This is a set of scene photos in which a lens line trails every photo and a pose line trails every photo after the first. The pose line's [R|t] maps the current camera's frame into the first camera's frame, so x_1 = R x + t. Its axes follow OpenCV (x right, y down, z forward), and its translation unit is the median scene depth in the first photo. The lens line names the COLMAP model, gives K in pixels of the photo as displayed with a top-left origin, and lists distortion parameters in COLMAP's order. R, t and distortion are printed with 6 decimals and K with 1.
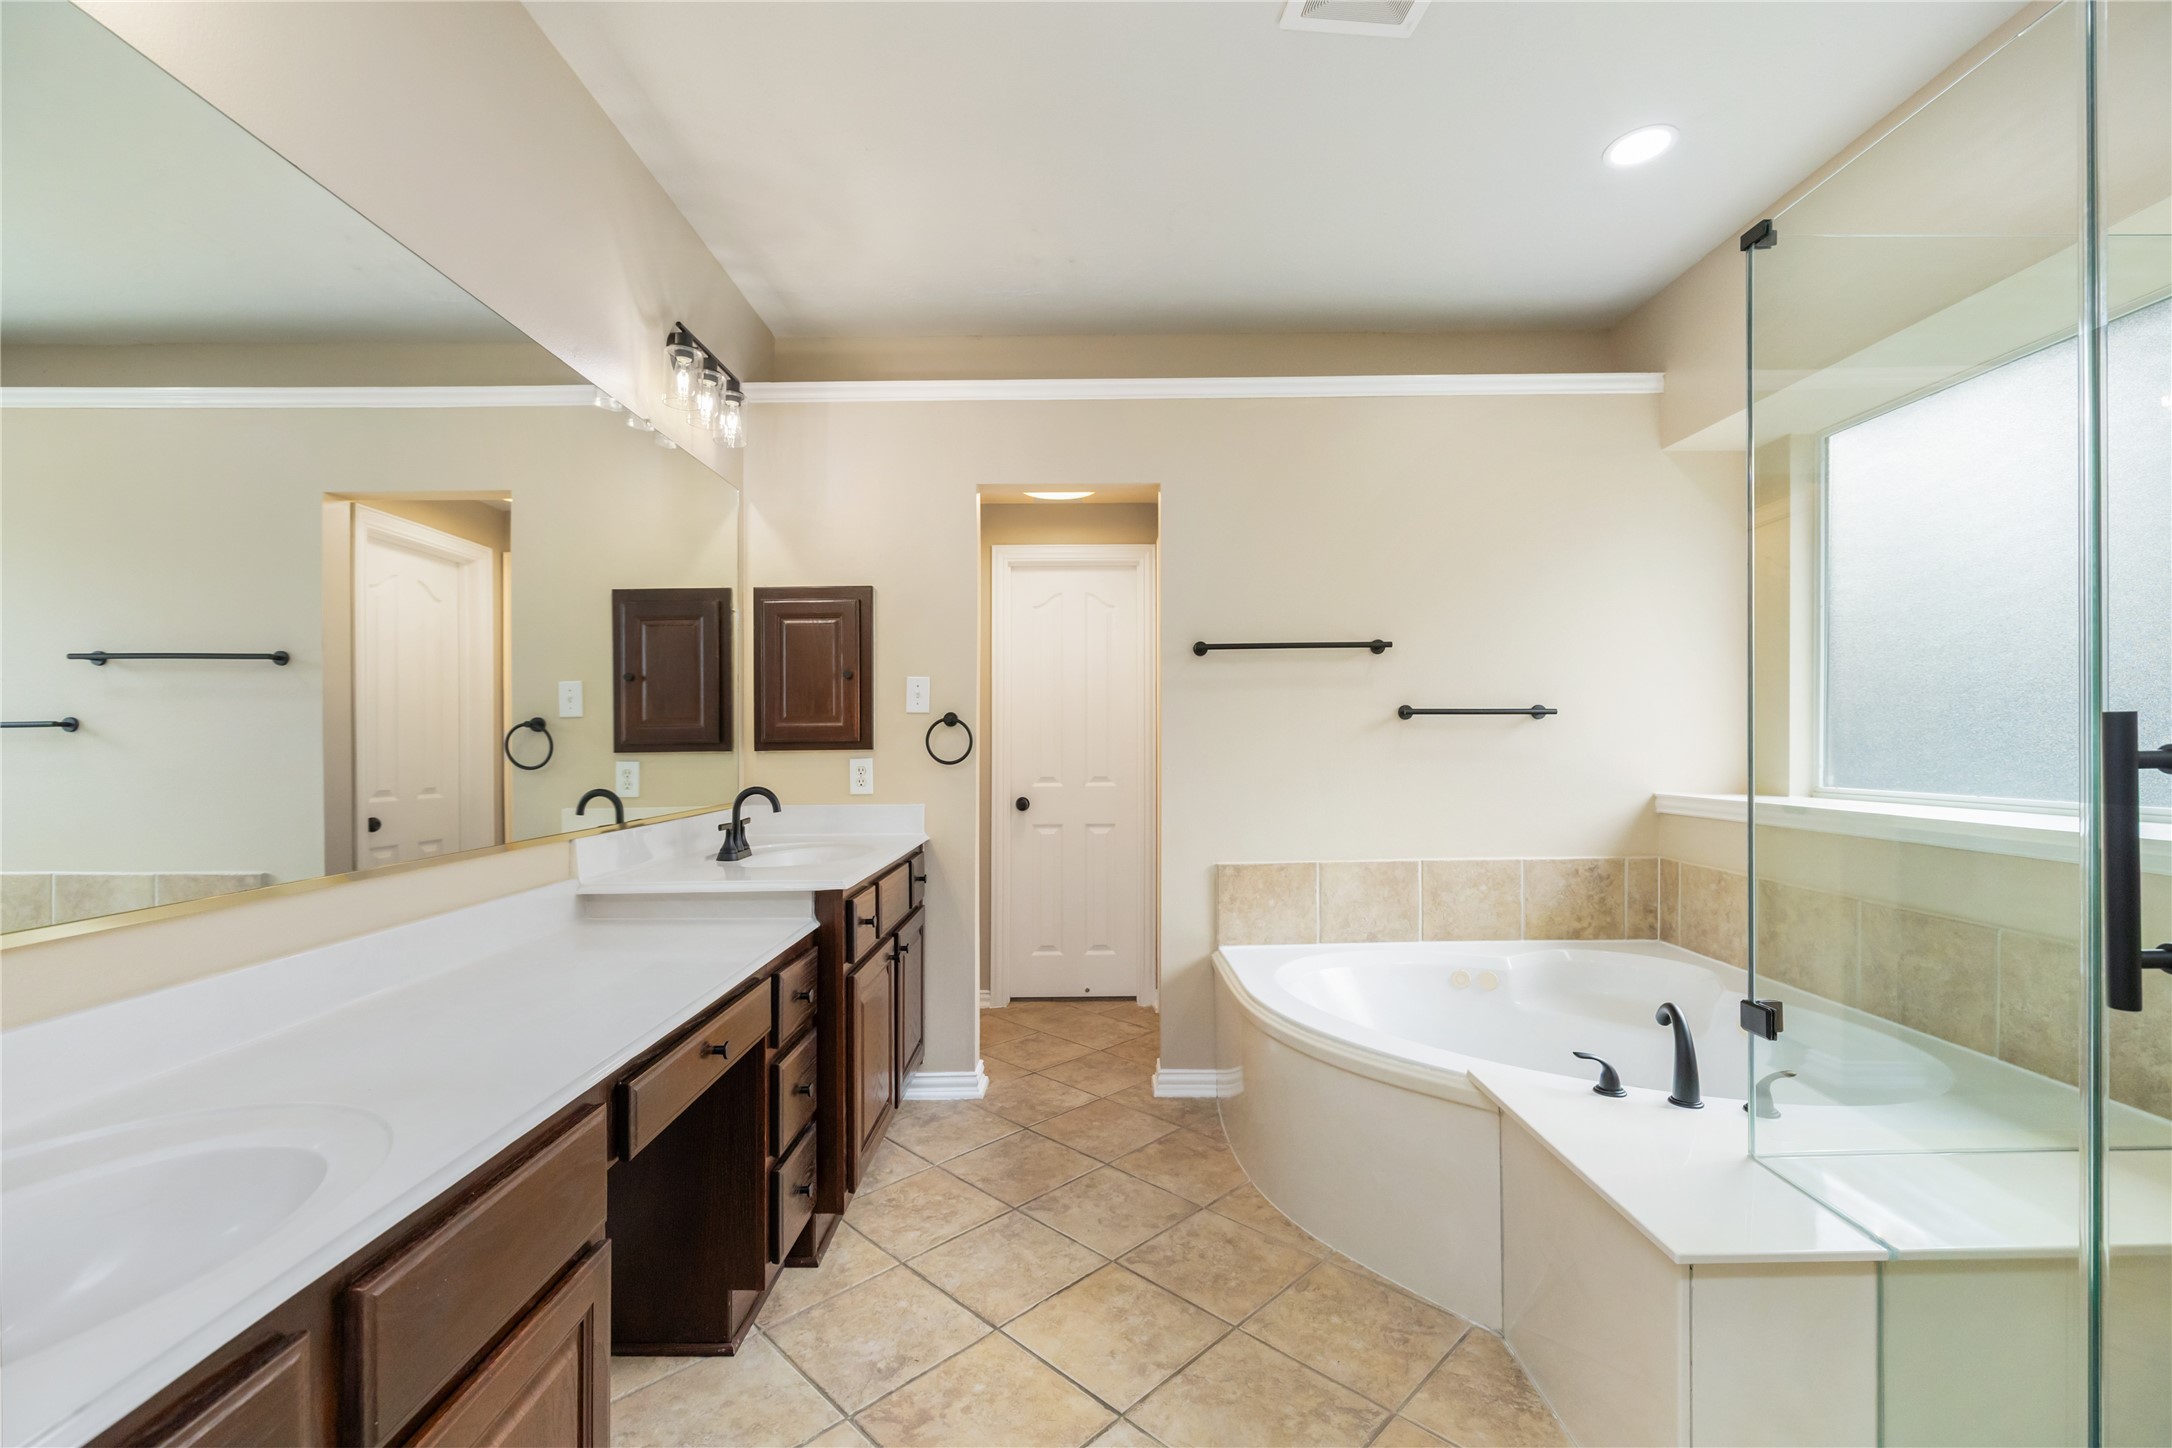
lens RADIAL K [[917.6, 0, 1089.7], [0, 917.6, 741.9], [0, 0, 1]] dist [0.001698, -0.000444]
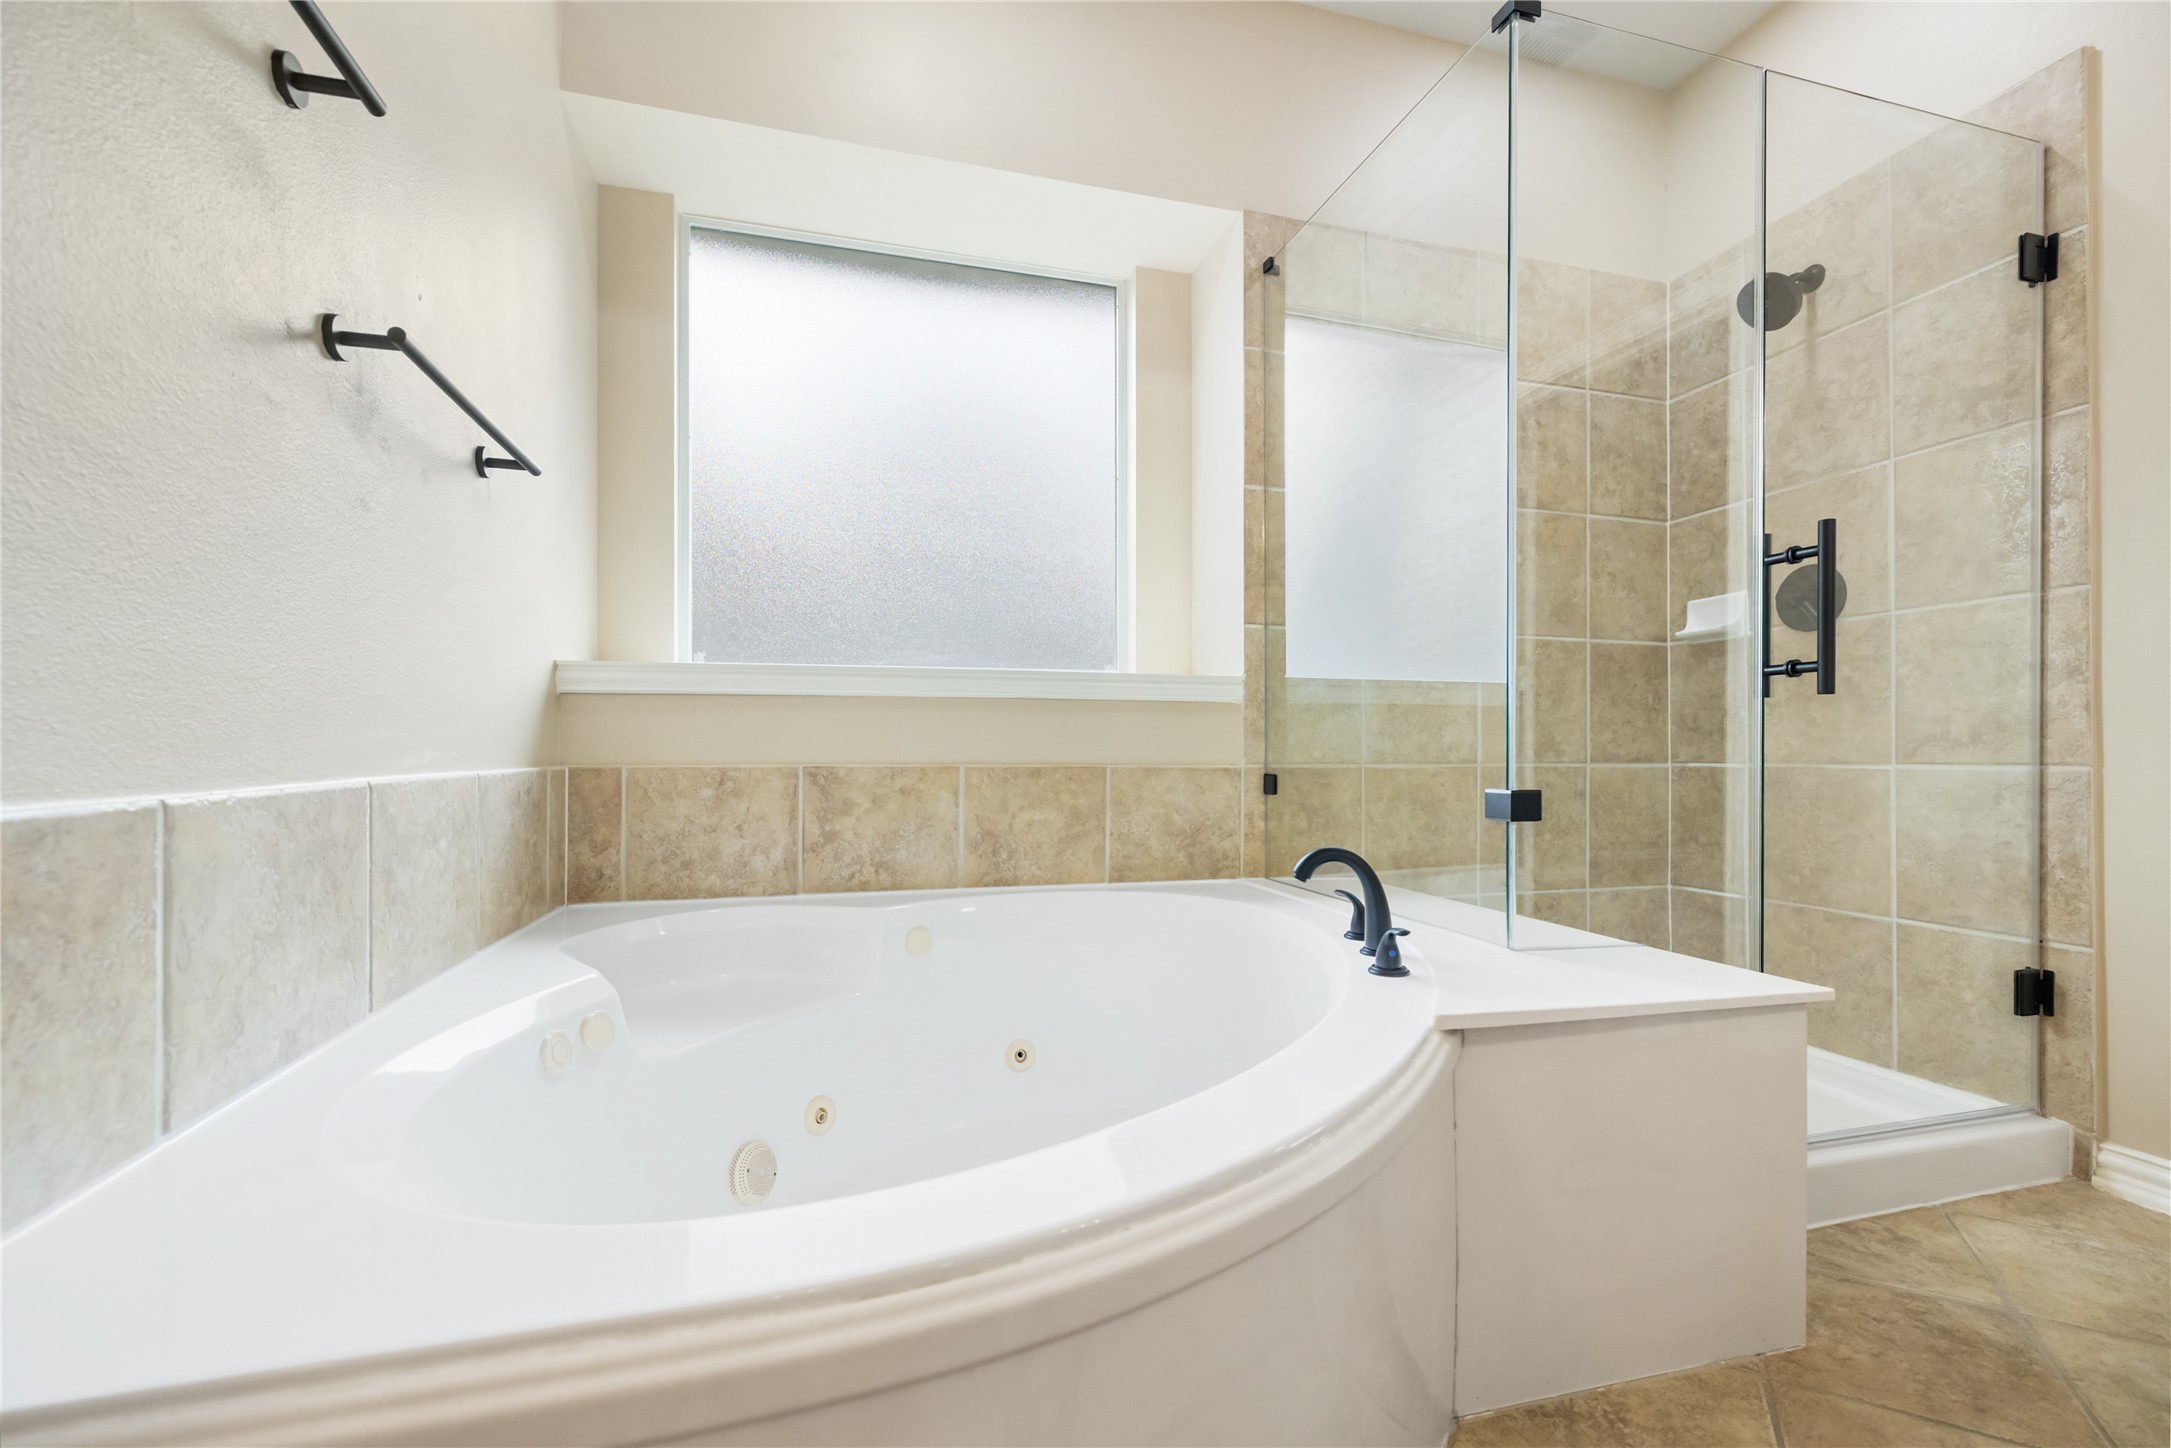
lens RADIAL K [[917.1, 0, 1091.4], [0, 917.1, 744.7], [0, 0, 1]] dist [0.001698, -0.000444]
pose [[-0.266179, 0.014088, 0.963821, -0.067266], [0.004454, 0.999900, -0.013385, 0.162731], [-0.963913, 0.000730, -0.266216, 1.113473]]
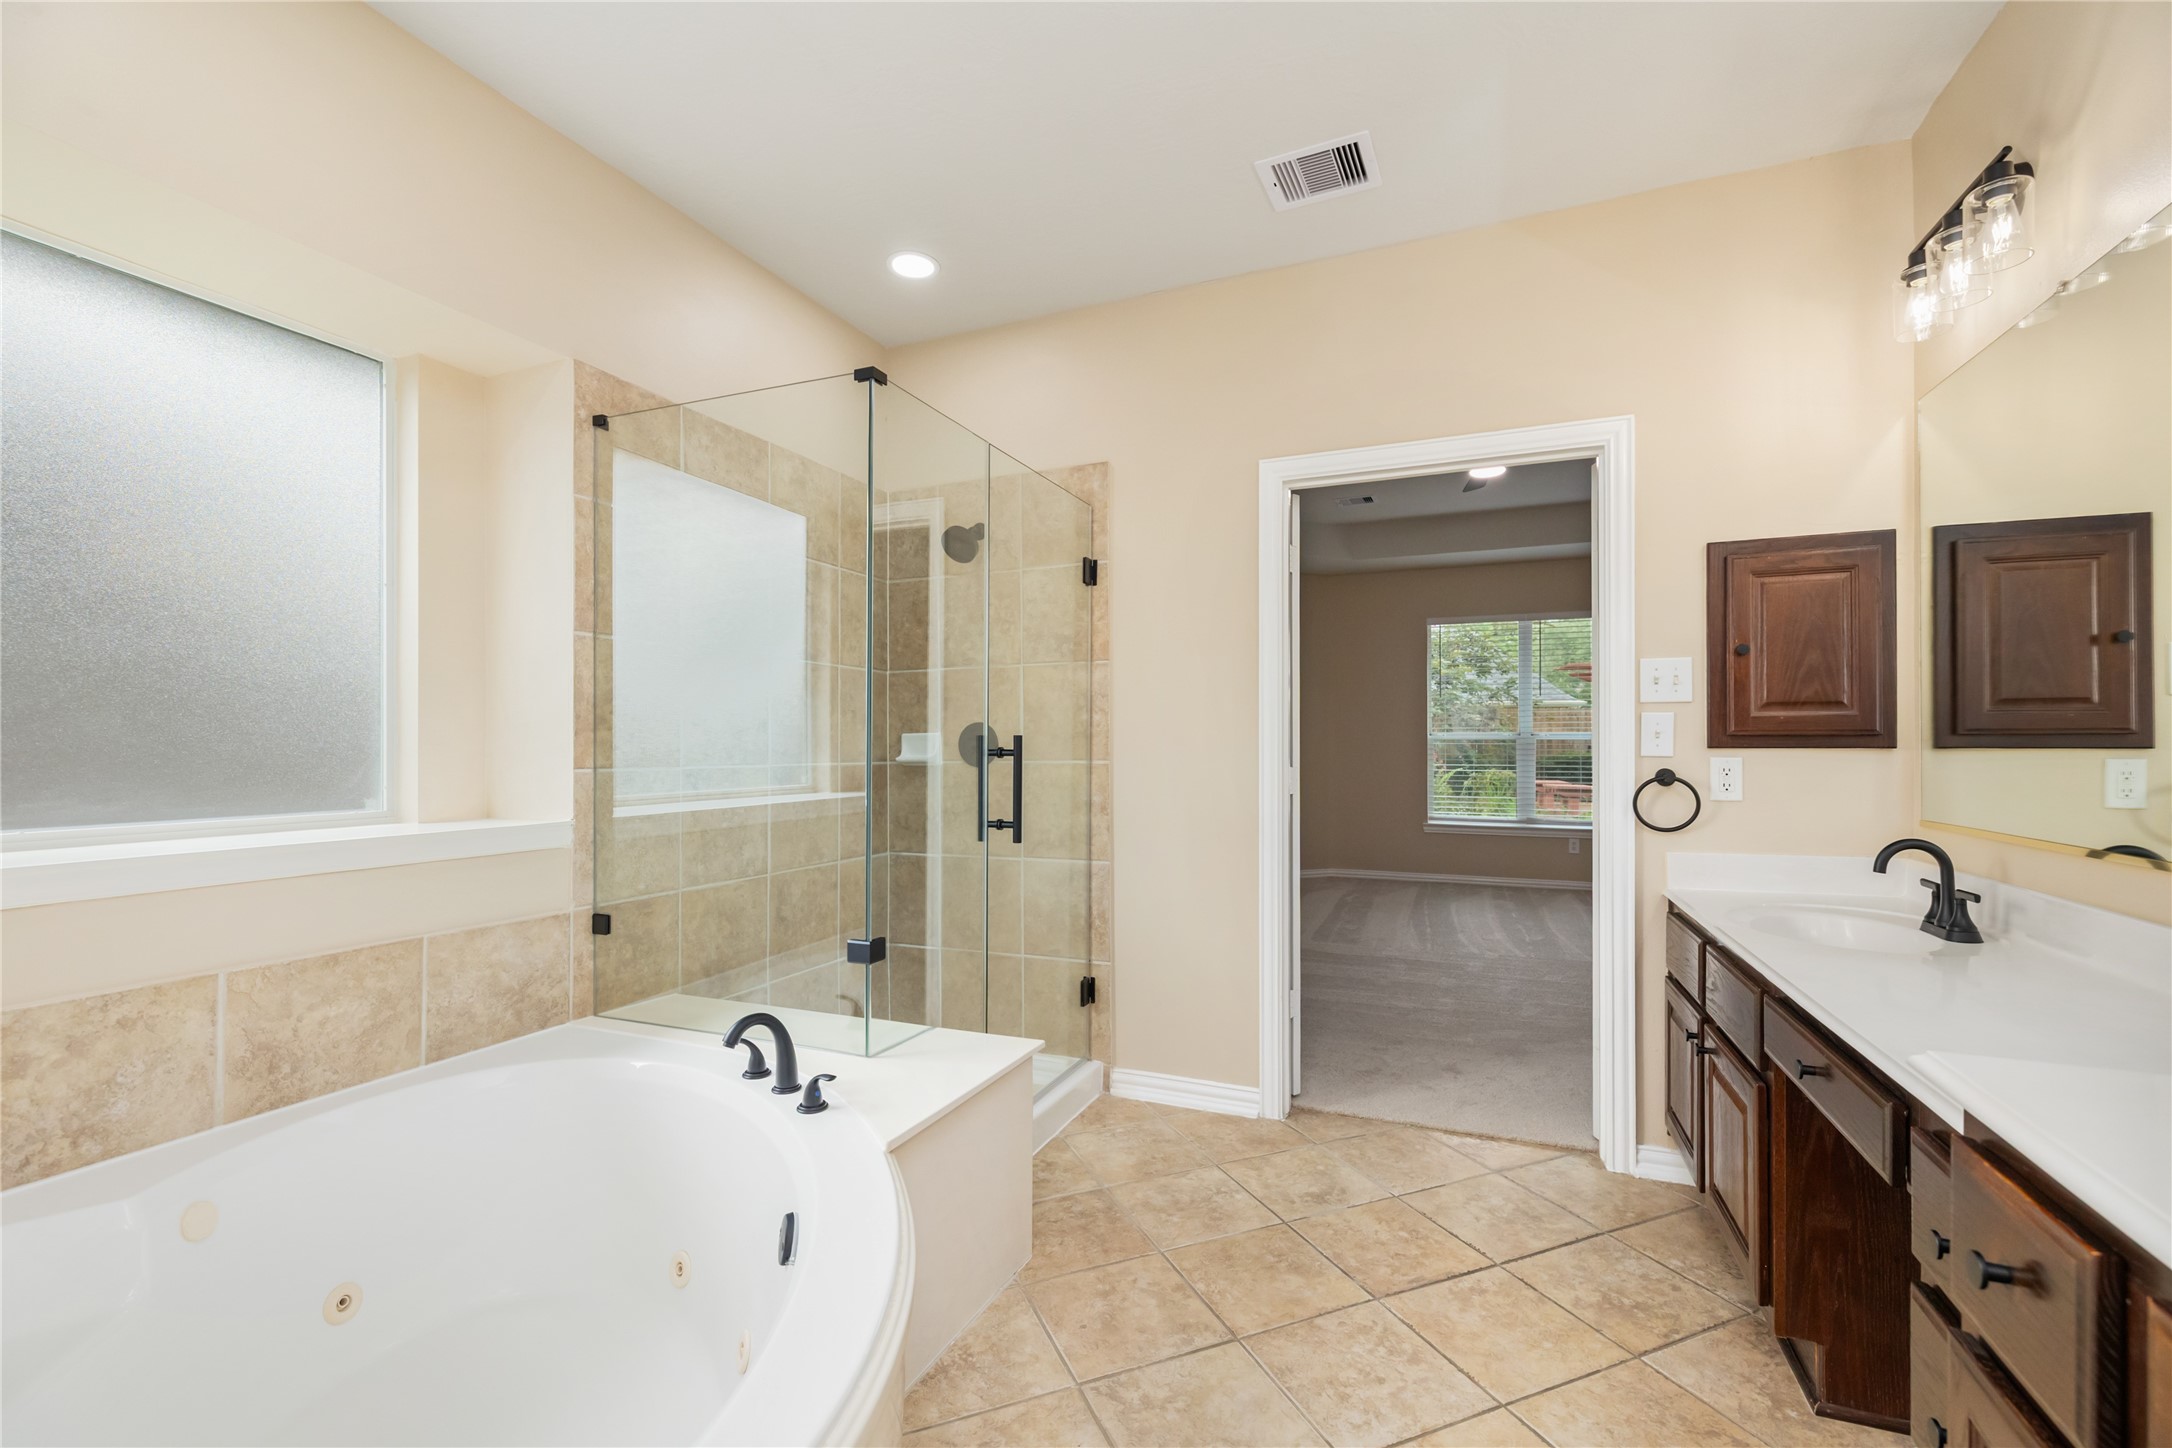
lens RADIAL K [[917.6, 0, 1092.4], [0, 917.6, 738.8], [0, 0, 1]] dist [0.001698, -0.000444]
pose [[-0.919604, 0.012601, 0.392643, -0.073578], [0.009884, 0.999911, -0.008942, 0.002145], [-0.392721, -0.004342, -0.919647, 1.389569]]
